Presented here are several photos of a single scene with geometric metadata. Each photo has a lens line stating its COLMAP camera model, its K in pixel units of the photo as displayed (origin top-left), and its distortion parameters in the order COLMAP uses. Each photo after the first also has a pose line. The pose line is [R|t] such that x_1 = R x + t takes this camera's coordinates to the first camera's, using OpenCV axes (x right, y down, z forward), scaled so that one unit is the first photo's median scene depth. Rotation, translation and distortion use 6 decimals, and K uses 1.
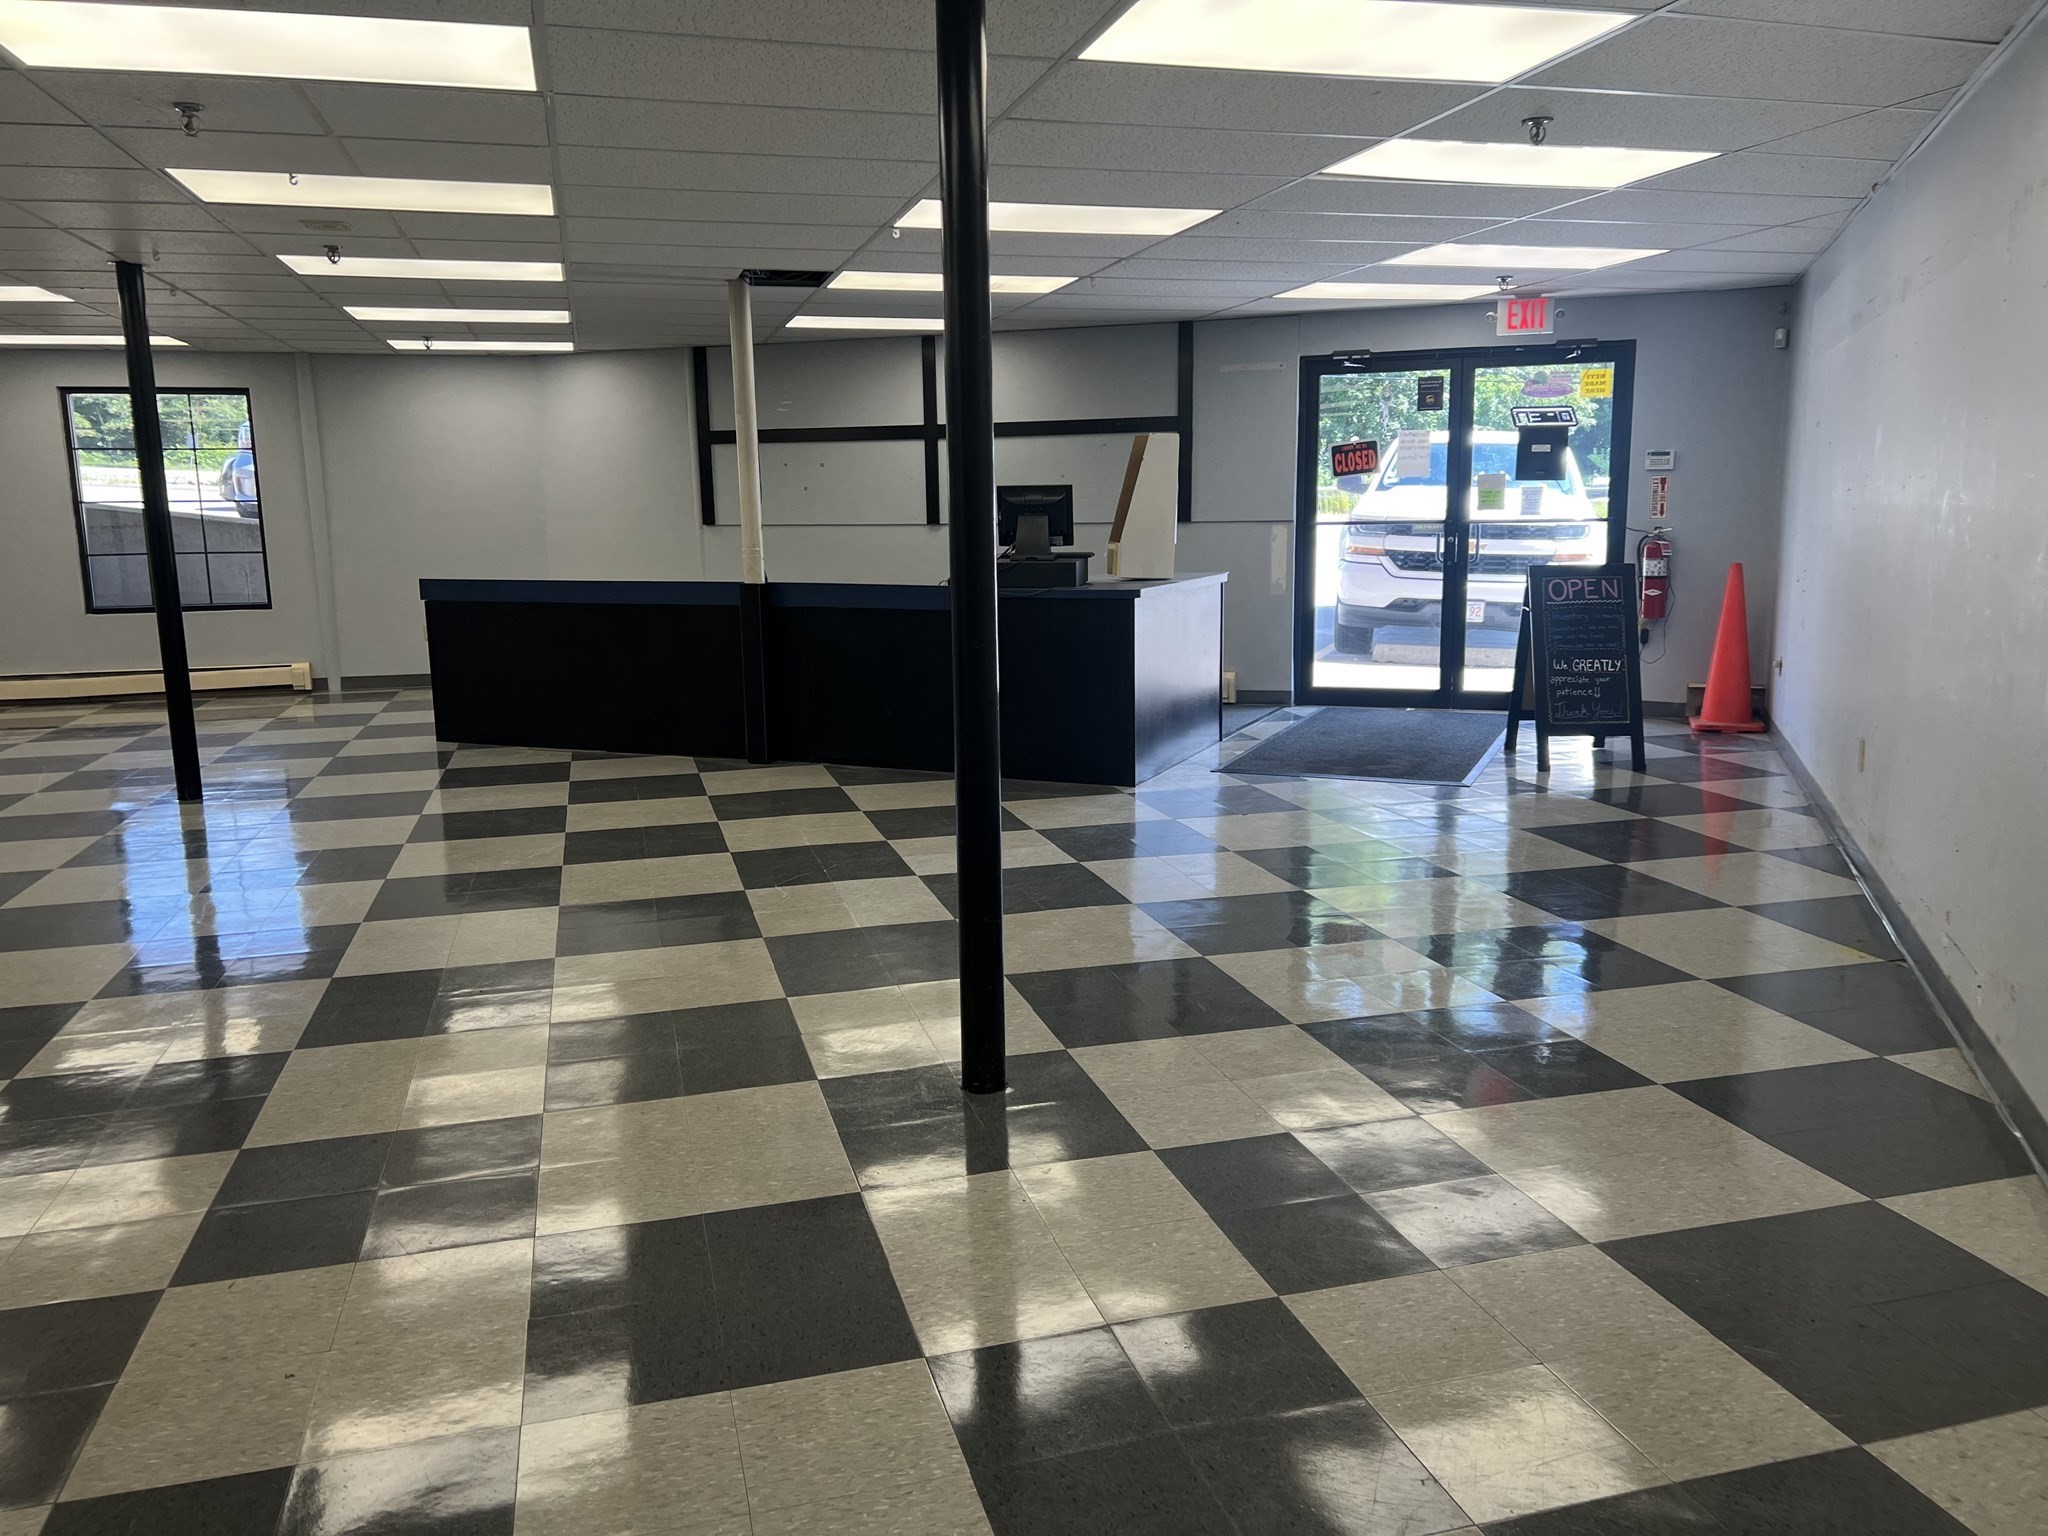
lens RADIAL K [[1534.5, 0, 1022.6], [0, 1534.5, 774.2], [0, 0, 1]] dist [0.011812, -0.004258]
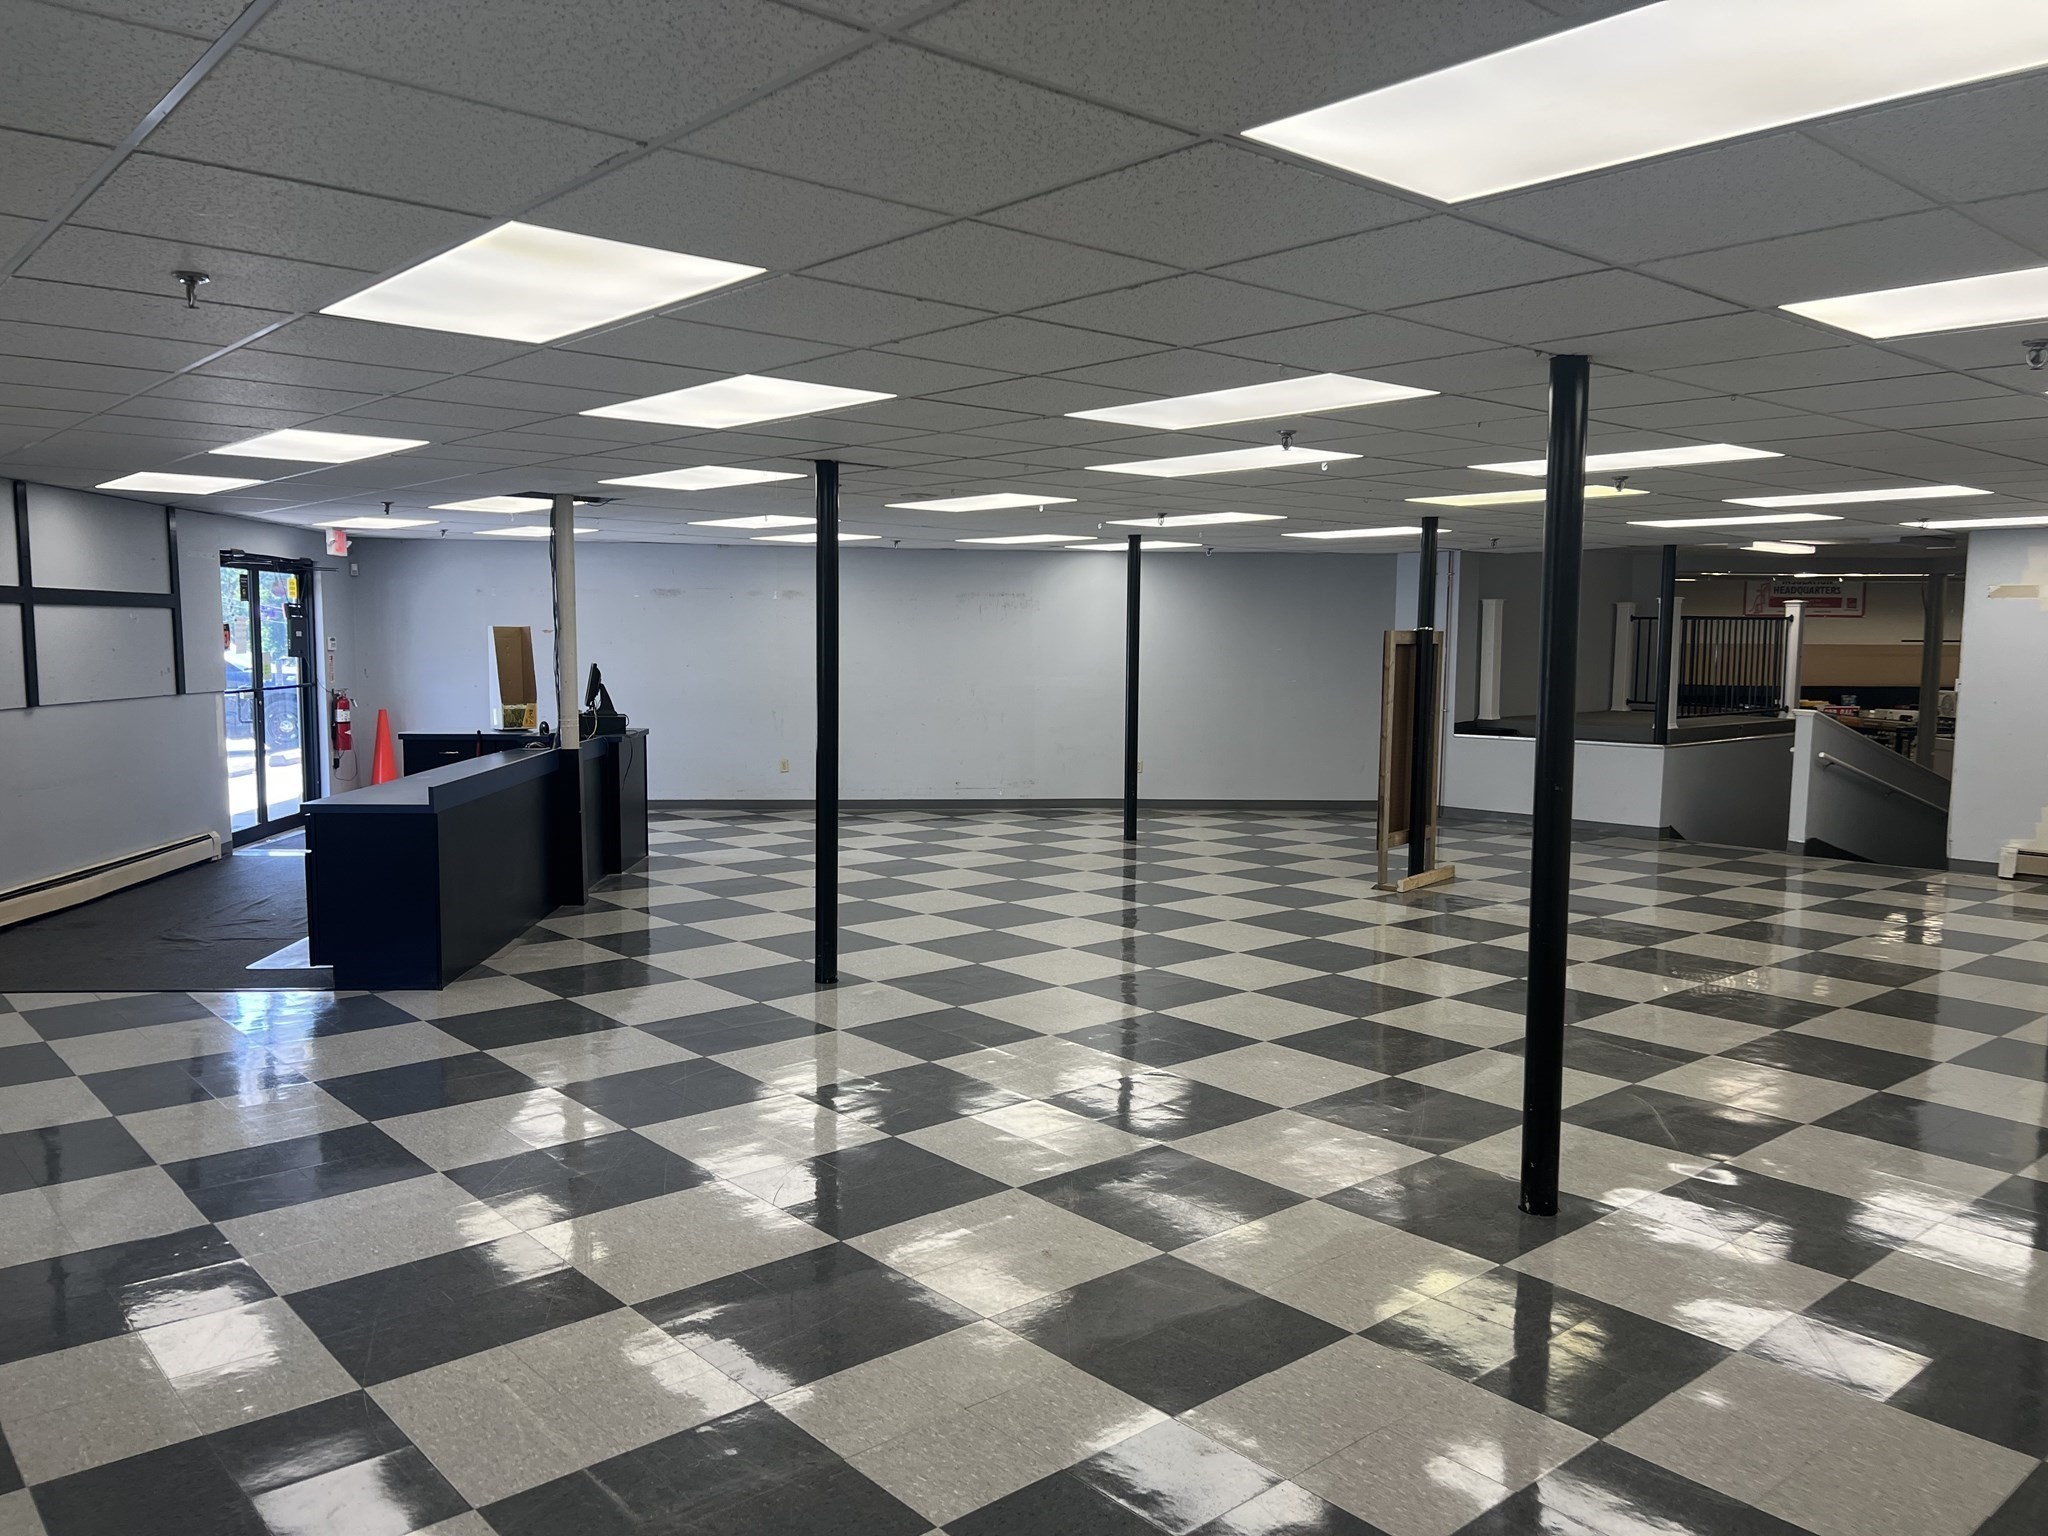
lens RADIAL K [[1534.5, 0, 1029.1], [0, 1534.5, 777.8], [0, 0, 1]] dist [0.011812, -0.004258]
pose [[-0.440739, -0.072649, 0.894691, -1.094584], [0.152713, 0.976121, 0.154490, -0.185890], [-0.884550, 0.204720, -0.419120, 0.953626]]
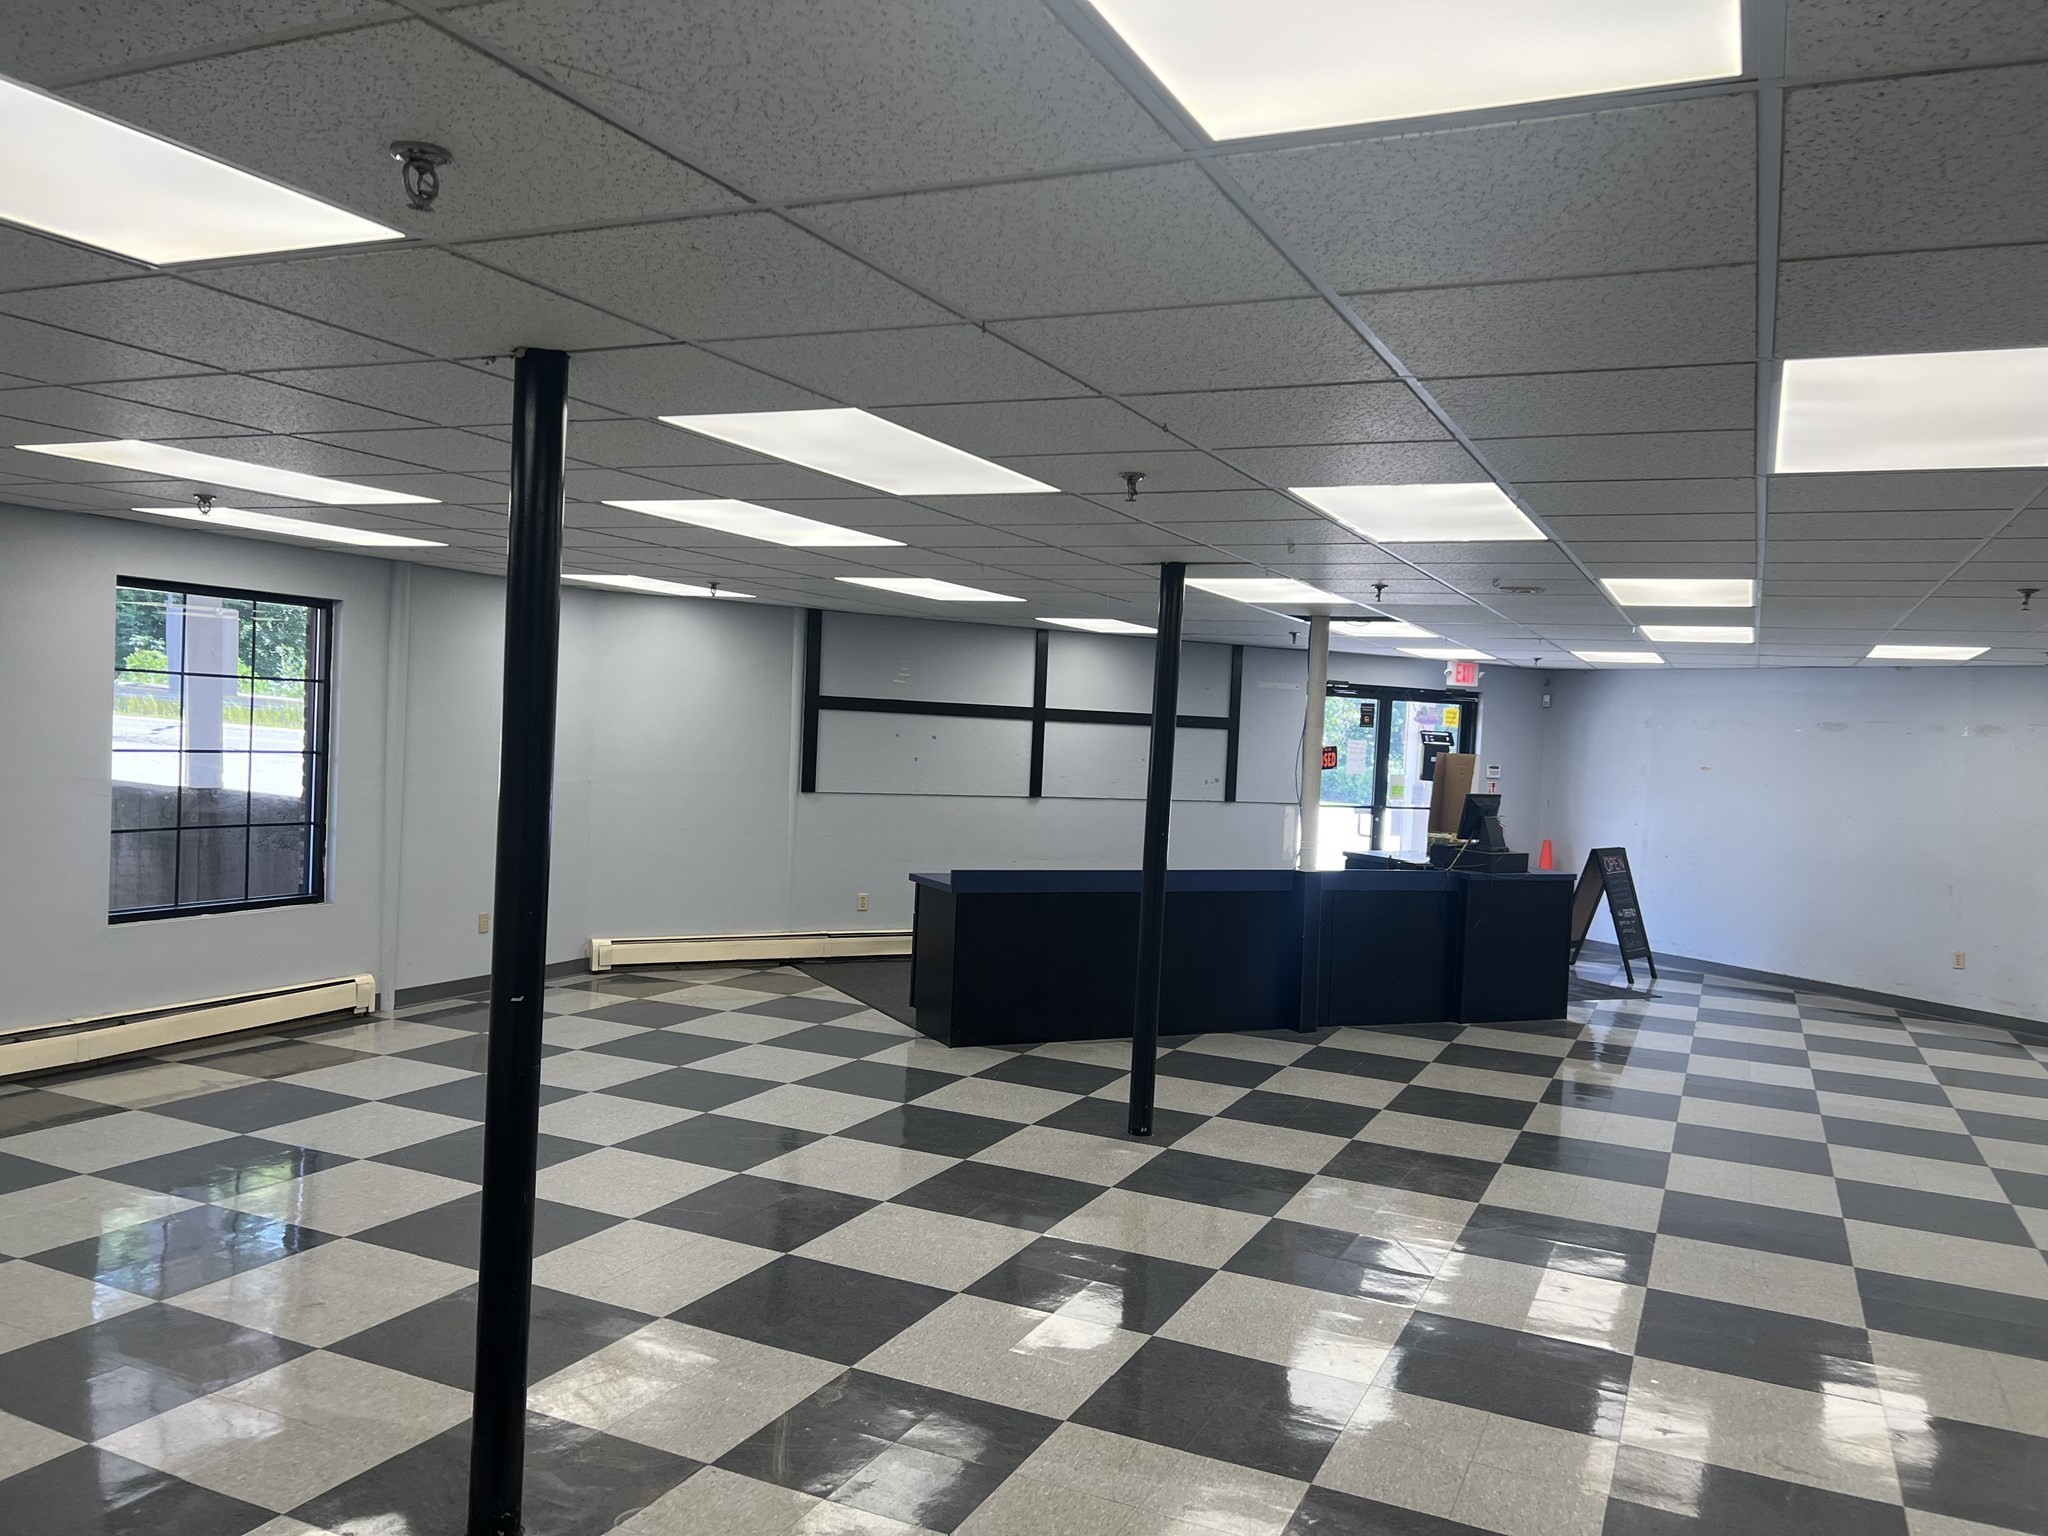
lens RADIAL K [[1534.5, 0, 1029.0], [0, 1534.5, 763.1], [0, 0, 1]] dist [0.011812, -0.004258]
pose [[0.652294, 0.028689, 0.757423, -0.932848], [0.074623, 0.991998, -0.101839, -0.085711], [-0.754283, 0.122950, 0.644934, 0.339071]]
